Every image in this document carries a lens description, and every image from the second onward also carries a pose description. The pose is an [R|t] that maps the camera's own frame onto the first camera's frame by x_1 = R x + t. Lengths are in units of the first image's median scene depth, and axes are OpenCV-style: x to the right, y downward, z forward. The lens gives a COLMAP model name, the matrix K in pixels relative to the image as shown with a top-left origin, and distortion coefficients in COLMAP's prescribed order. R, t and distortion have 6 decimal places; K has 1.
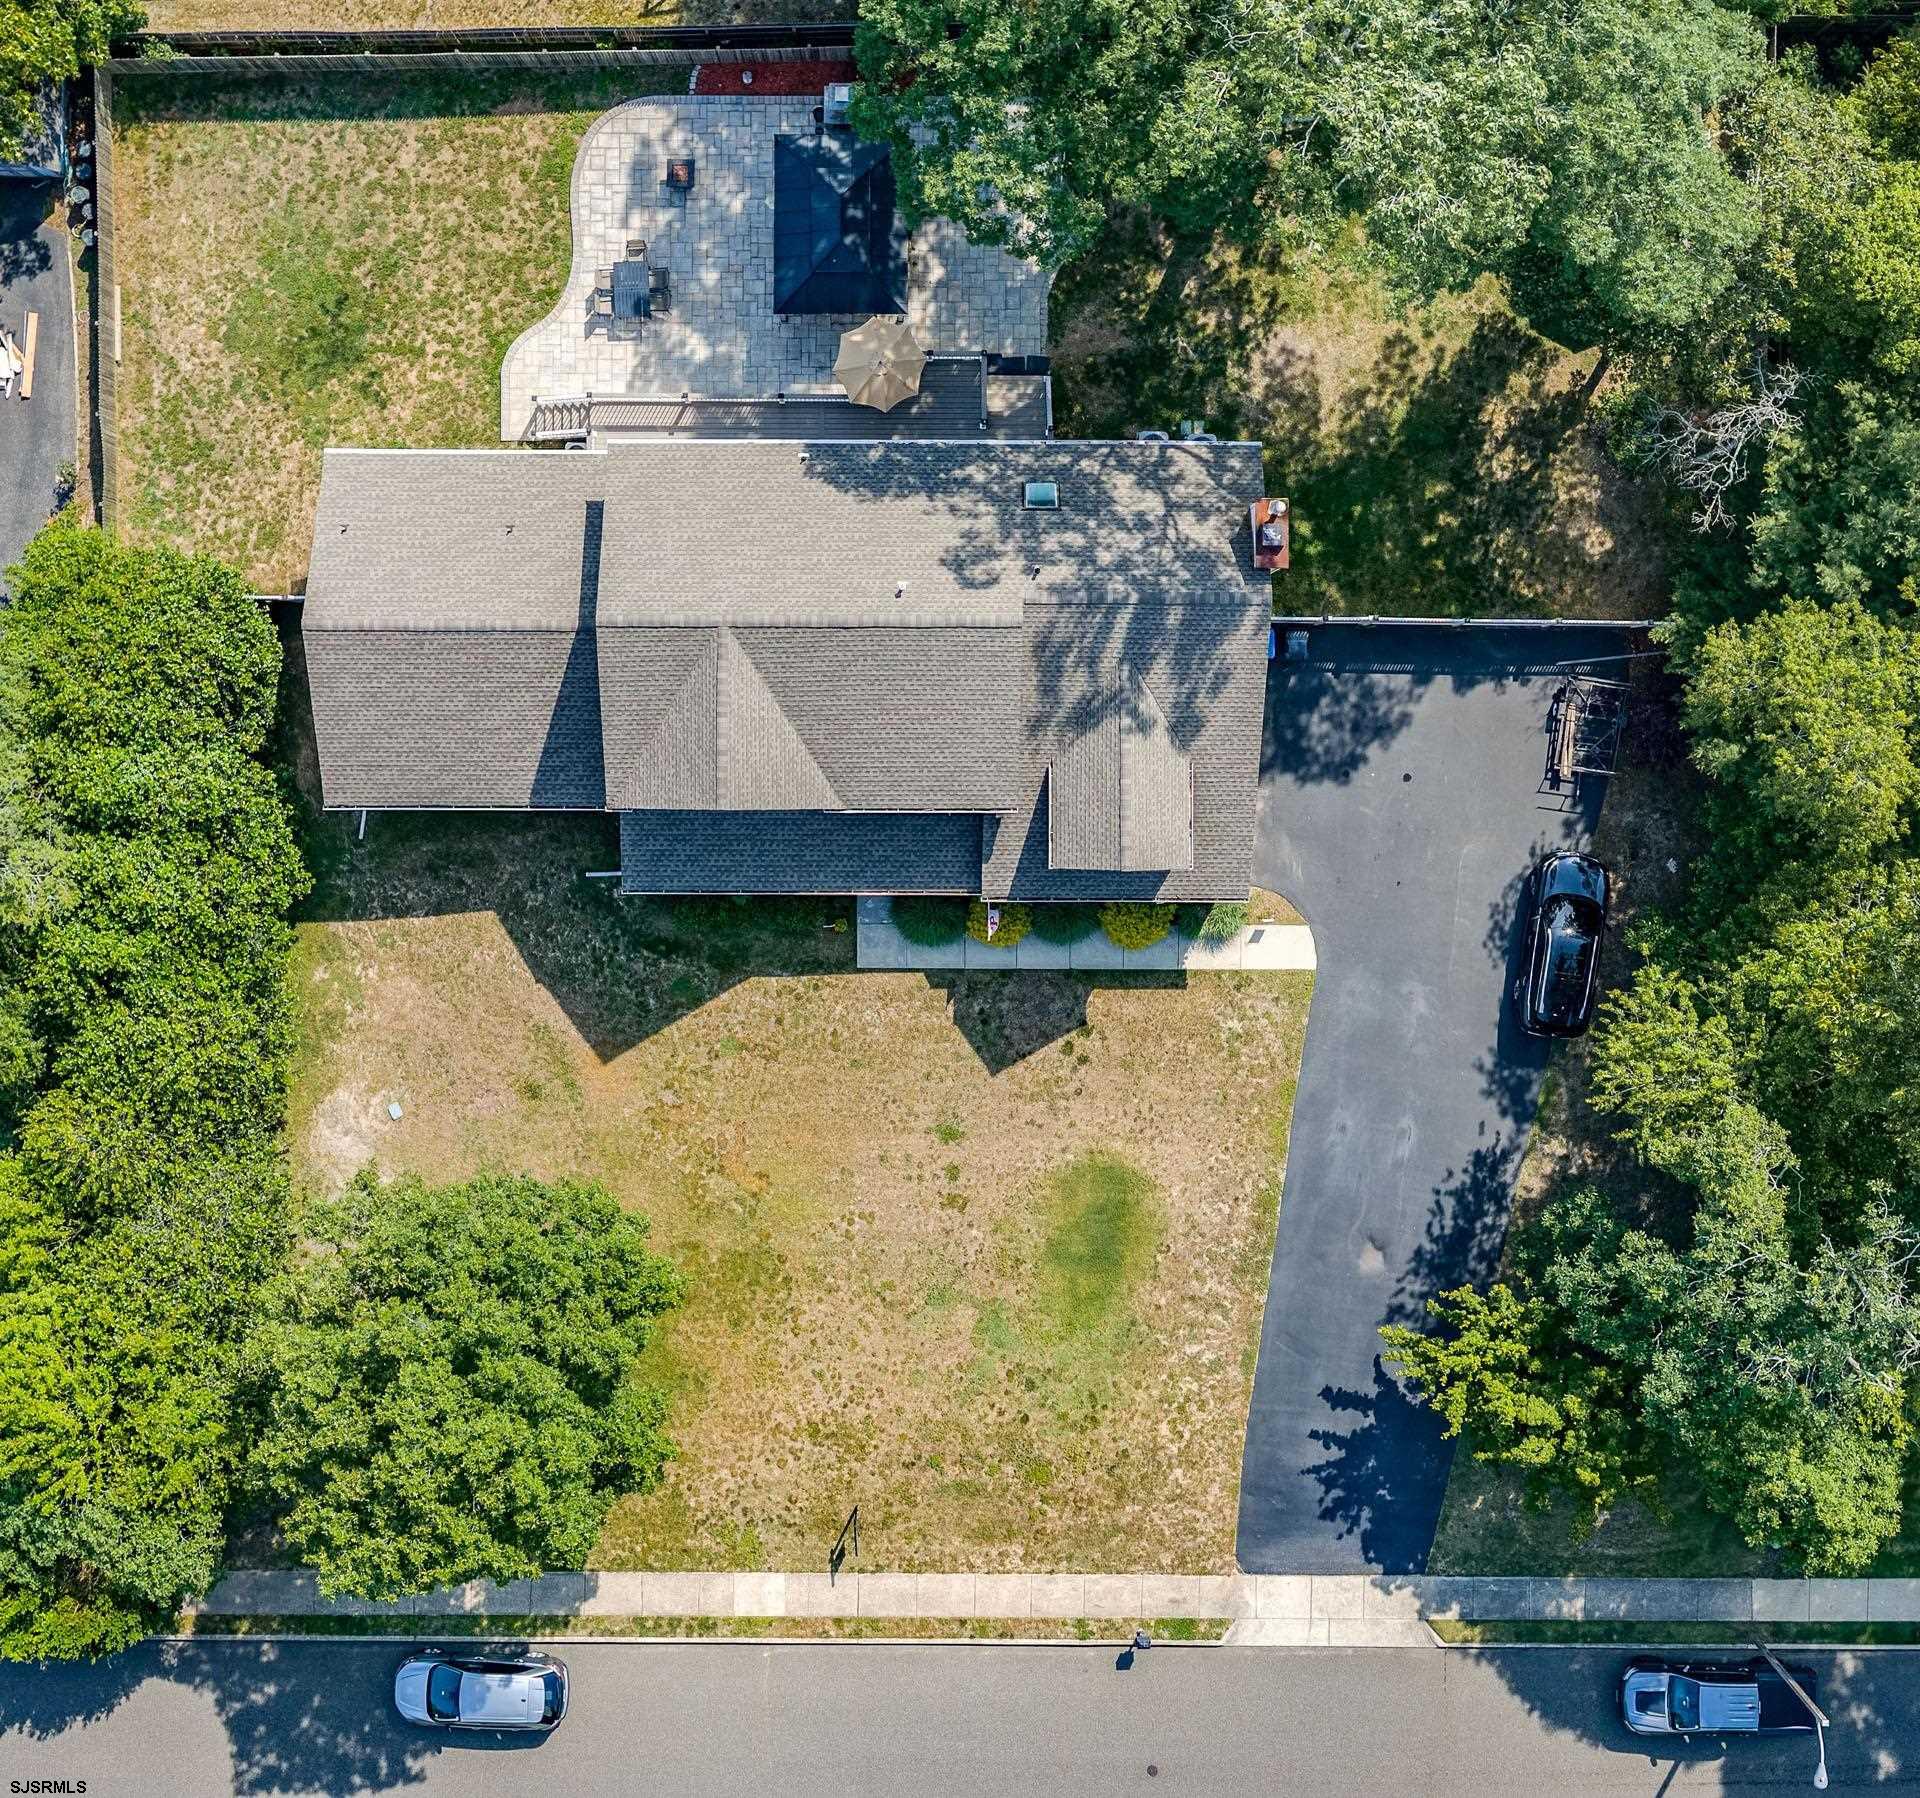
lens RADIAL K [[3158.8, 0, 958.3], [0, 3158.8, 892.3], [0, 0, 1]] dist [0.046383, 0.000000]
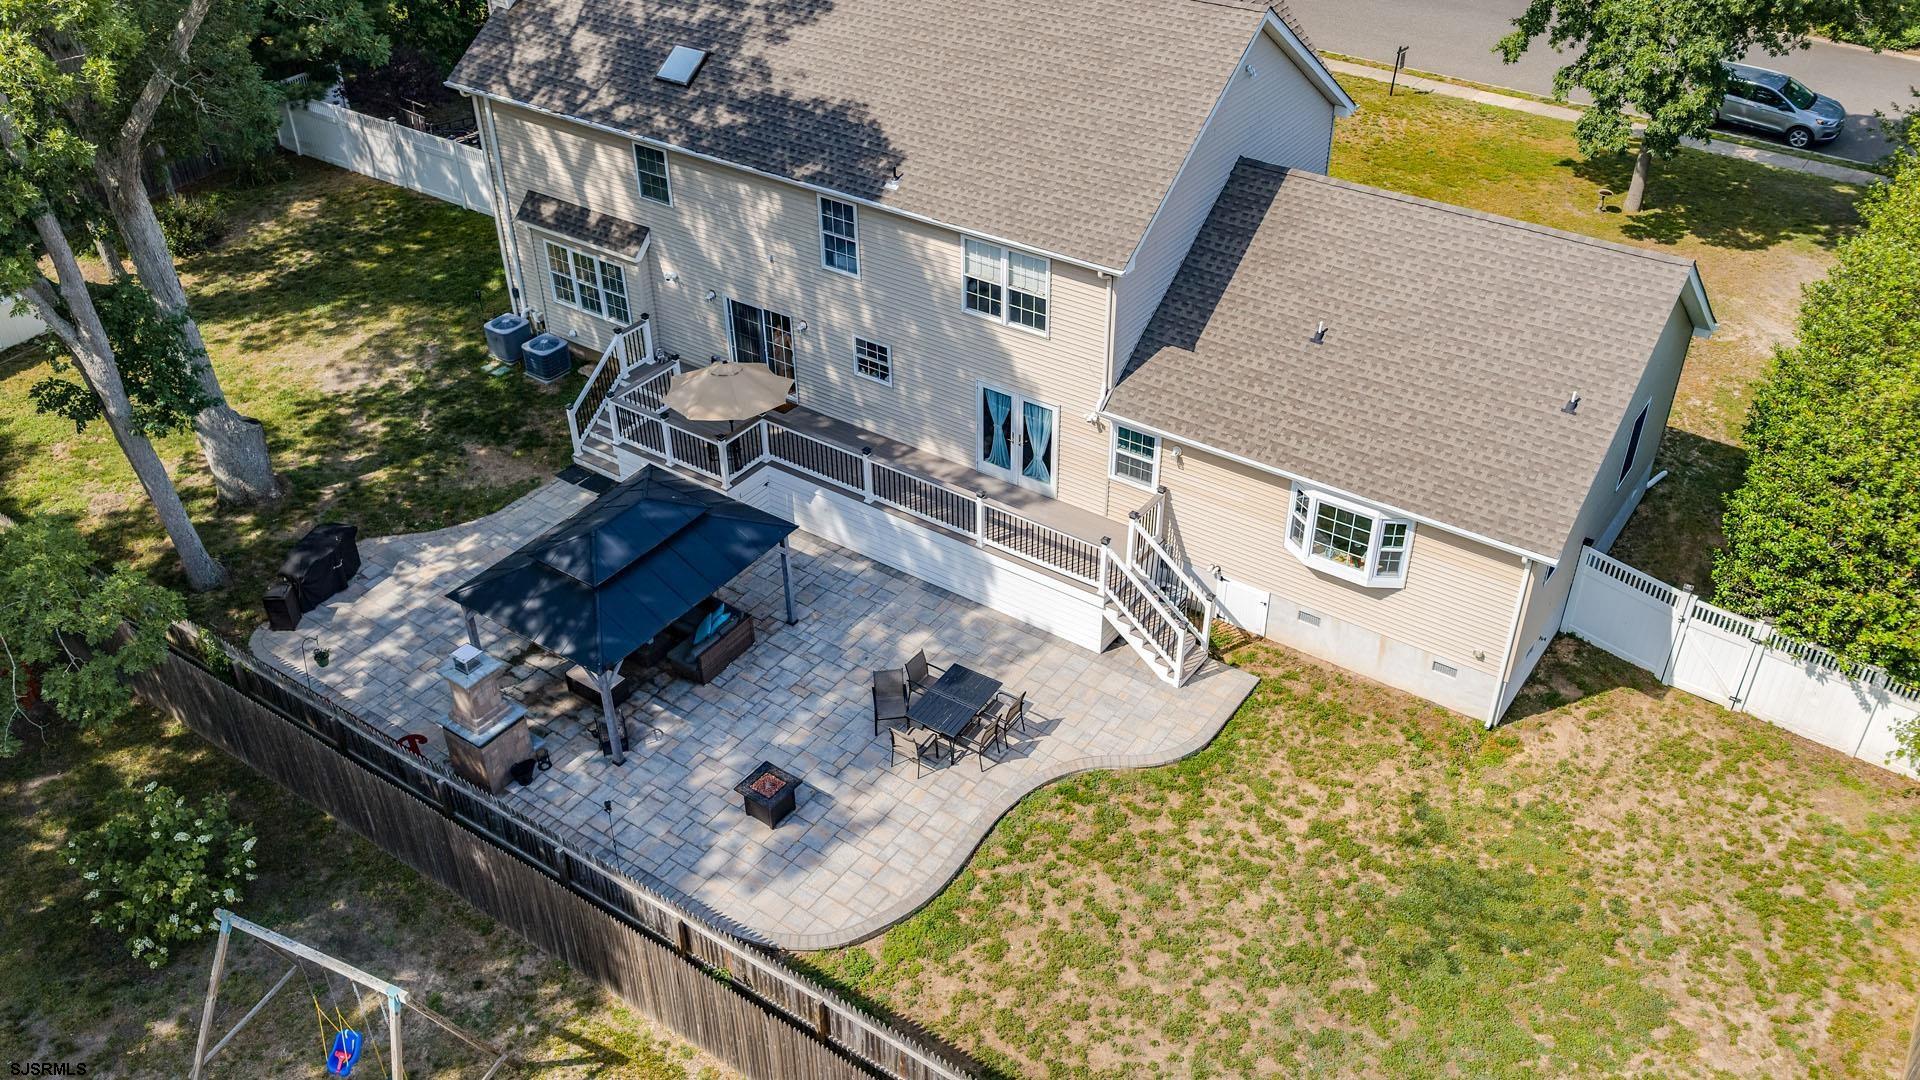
lens RADIAL K [[1566.6, 0, 968.1], [0, 1566.6, 538.8], [0, 0, 1]] dist [0.007234, -0.022700]
pose [[-0.823730, -0.329493, 0.461415, -0.231420], [0.566579, -0.509087, 0.647935, -0.363964], [0.021410, 0.795151, 0.606033, 0.787374]]
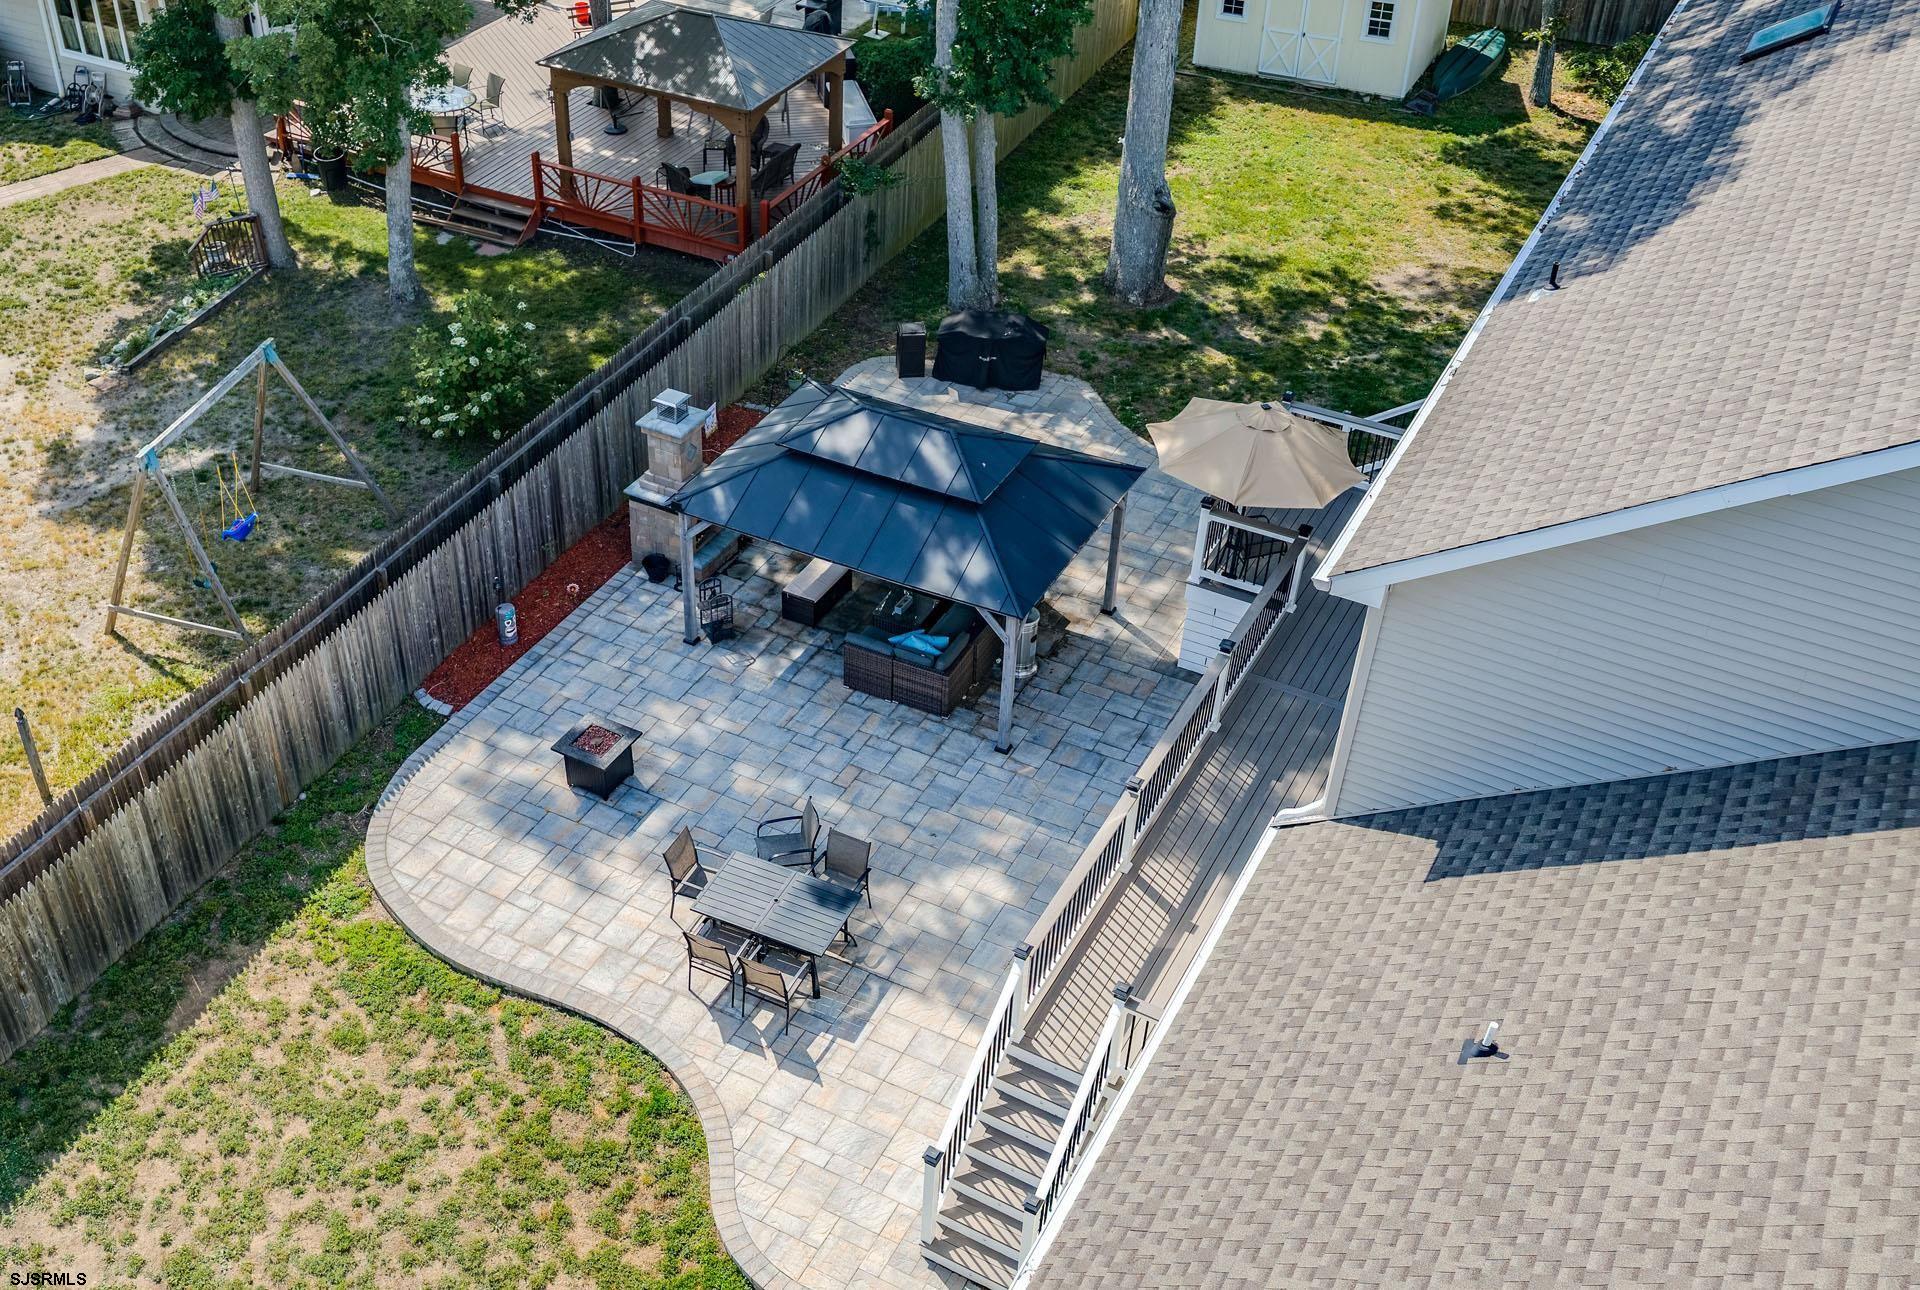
lens RADIAL K [[1924.0, 0, 788.5], [0, 1924.0, 652.7], [0, 0, 1]] dist [0.011178, 0.000000]
pose [[0.500661, -0.531299, 0.683418, -0.241314], [0.864998, 0.276574, -0.418671, -0.100622], [0.033424, 0.800768, 0.598042, 0.831813]]
